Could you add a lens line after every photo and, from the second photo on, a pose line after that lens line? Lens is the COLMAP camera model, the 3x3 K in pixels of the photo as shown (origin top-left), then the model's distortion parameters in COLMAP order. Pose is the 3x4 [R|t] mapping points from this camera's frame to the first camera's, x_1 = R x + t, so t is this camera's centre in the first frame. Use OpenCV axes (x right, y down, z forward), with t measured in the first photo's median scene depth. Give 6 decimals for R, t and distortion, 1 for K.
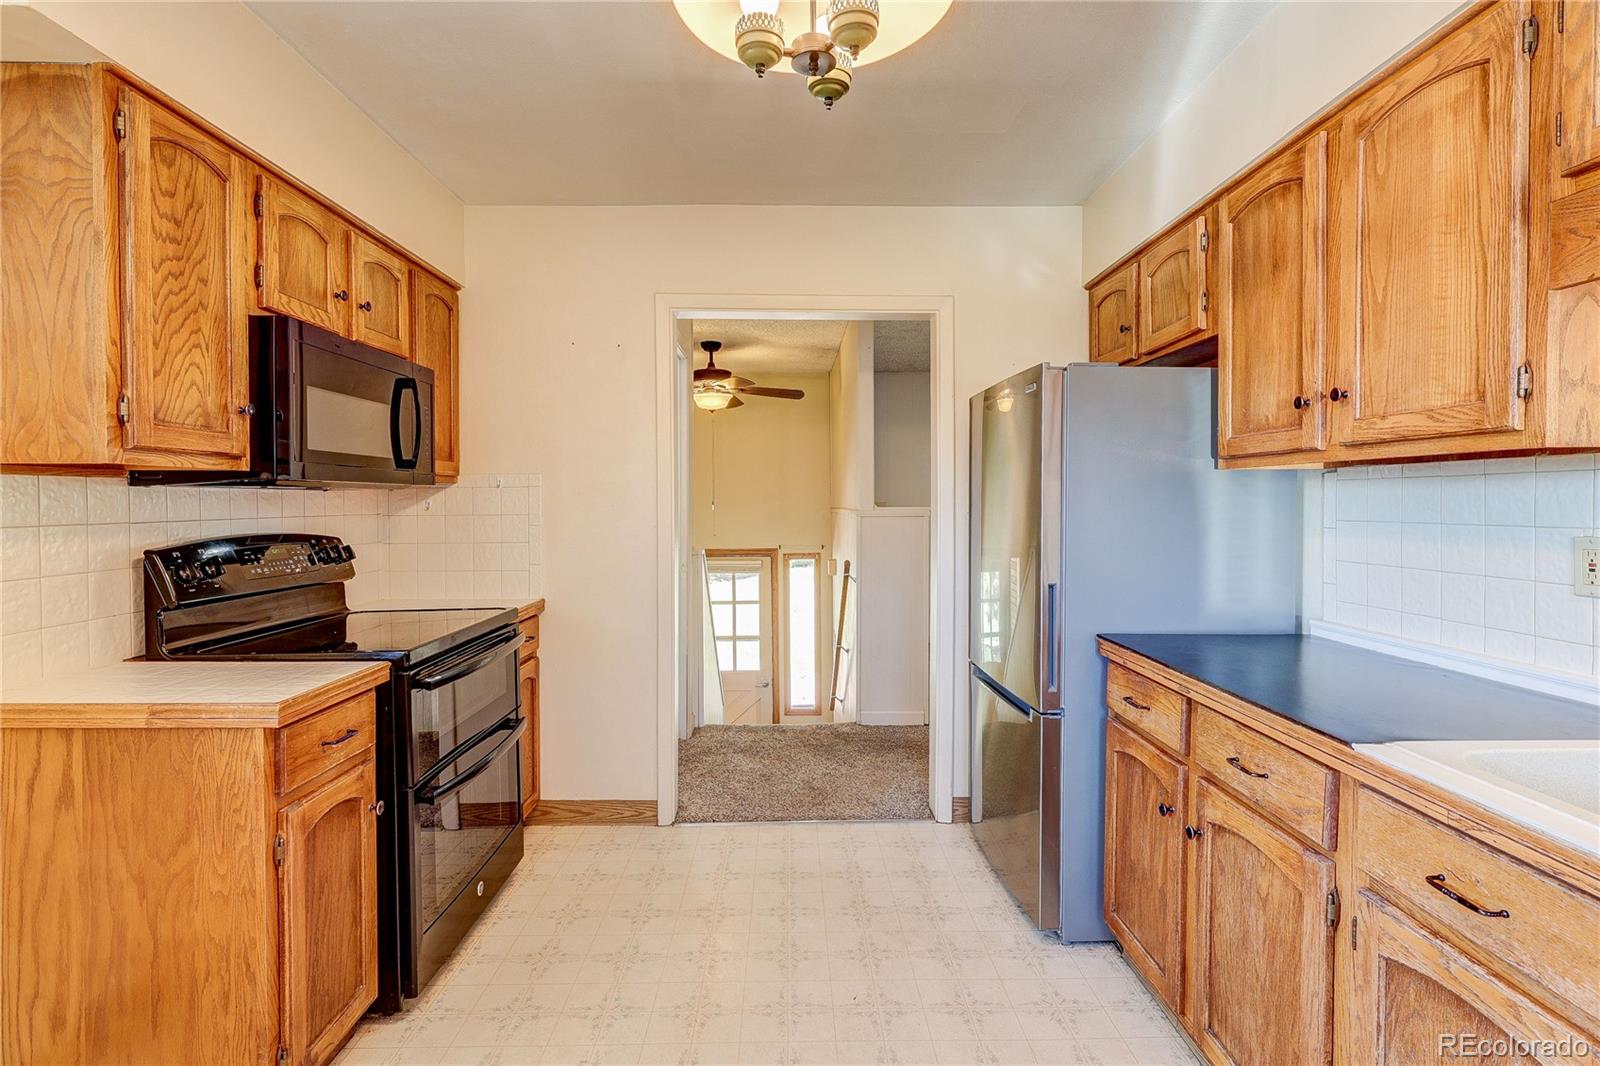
lens RADIAL K [[742.0, 0, 806.7], [0, 742.0, 523.1], [0, 0, 1]] dist [-0.010062, 0.002762]
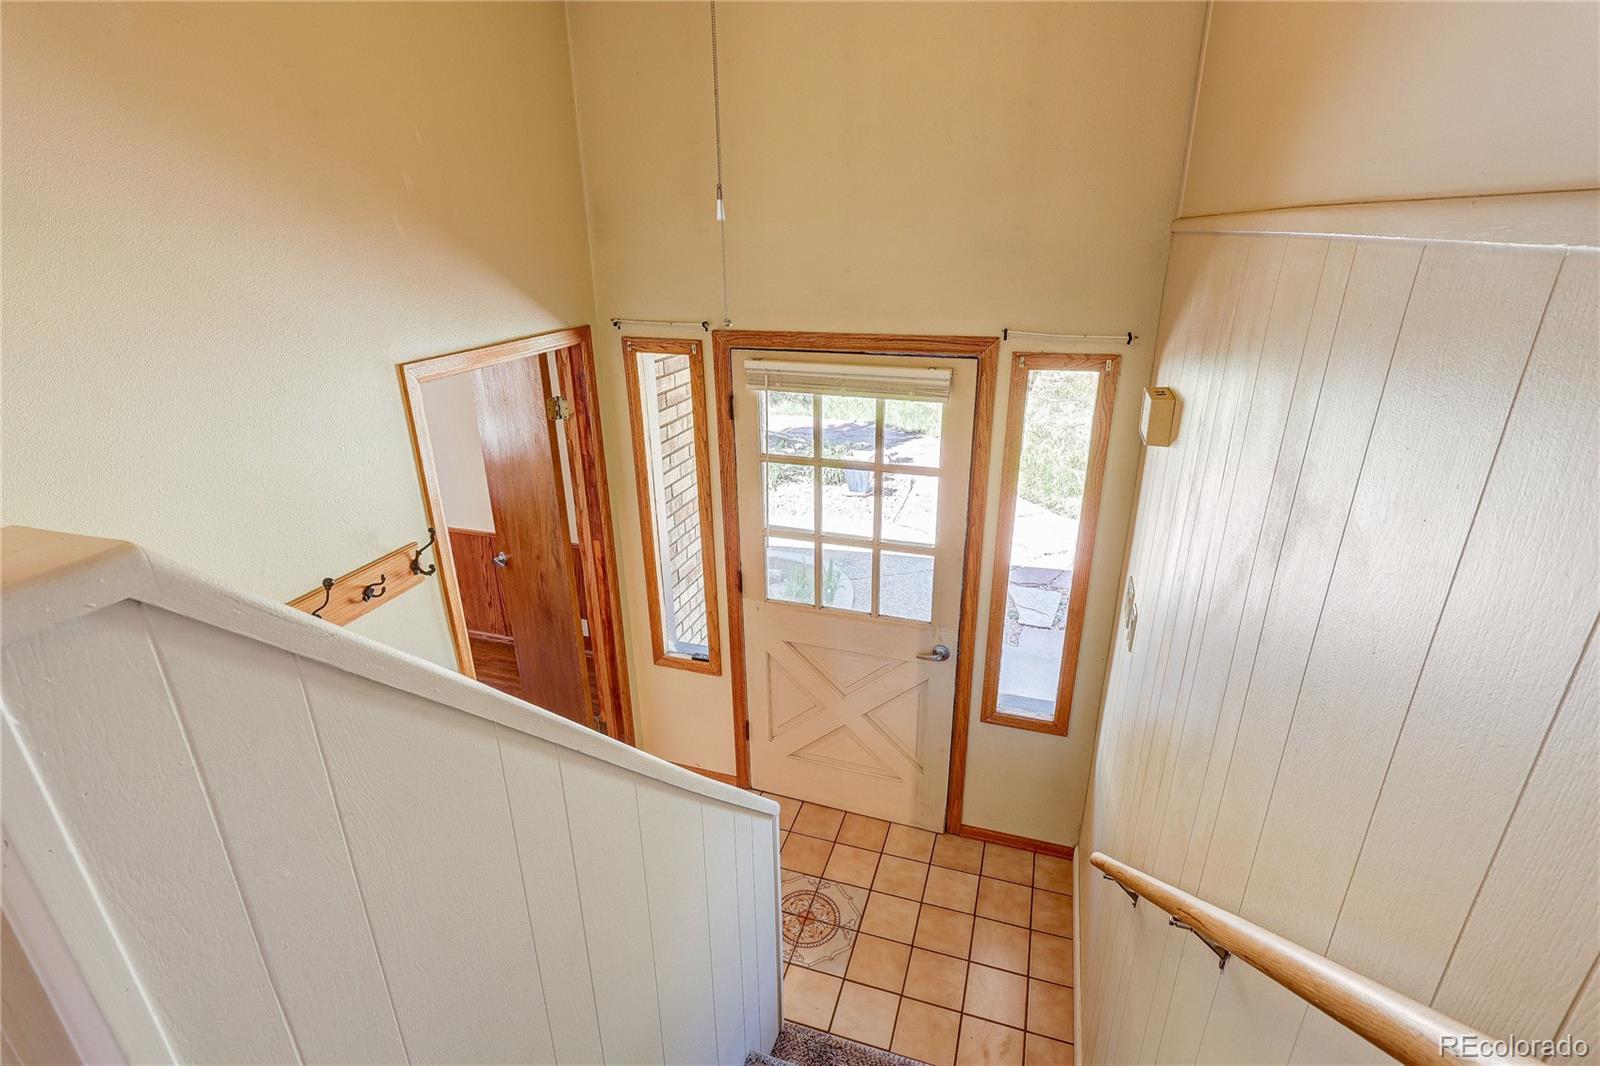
lens RADIAL K [[742.0, 0, 799.6], [0, 742.0, 523.5], [0, 0, 1]] dist [-0.010062, 0.002762]
pose [[0.944051, 0.116790, -0.308428, -0.008180], [-0.002188, 0.937395, 0.348260, -0.007294], [0.329793, -0.328101, 0.885204, 0.607853]]
